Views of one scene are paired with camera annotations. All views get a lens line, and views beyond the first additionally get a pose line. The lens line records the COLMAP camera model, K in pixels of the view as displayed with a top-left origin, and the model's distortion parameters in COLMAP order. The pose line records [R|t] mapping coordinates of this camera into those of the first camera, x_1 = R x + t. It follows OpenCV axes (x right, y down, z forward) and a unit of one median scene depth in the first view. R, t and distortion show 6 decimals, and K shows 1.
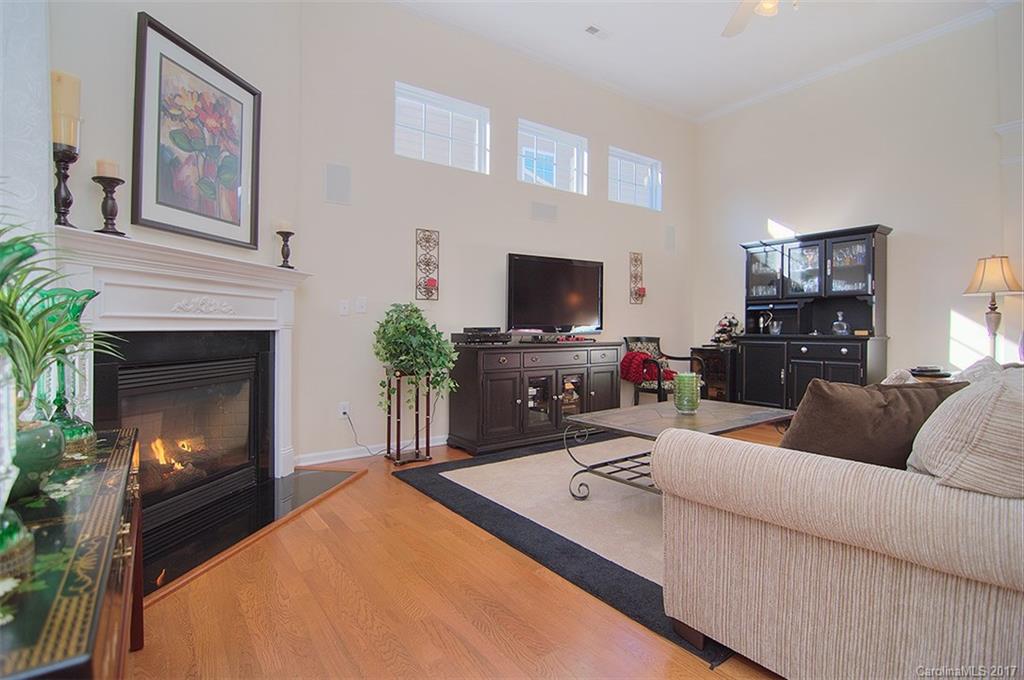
lens RADIAL K [[516.5, 0, 517.1], [0, 516.5, 324.1], [0, 0, 1]] dist [-0.012744, -0.000850]
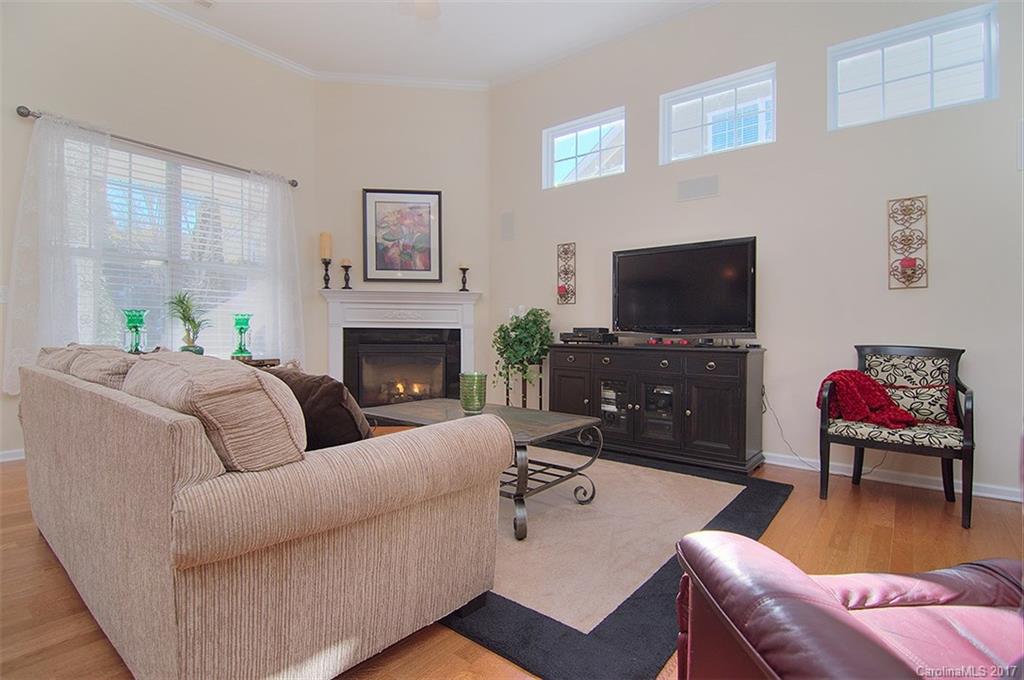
lens RADIAL K [[489.9, 0, 511.4], [0, 489.9, 333.9], [0, 0, 1]] dist [-0.012421, -0.008962]
pose [[0.252695, 0.016682, -0.967402, 0.901177], [0.001401, 0.999844, 0.017608, 0.001429], [0.967545, -0.005805, 0.252632, 0.624644]]
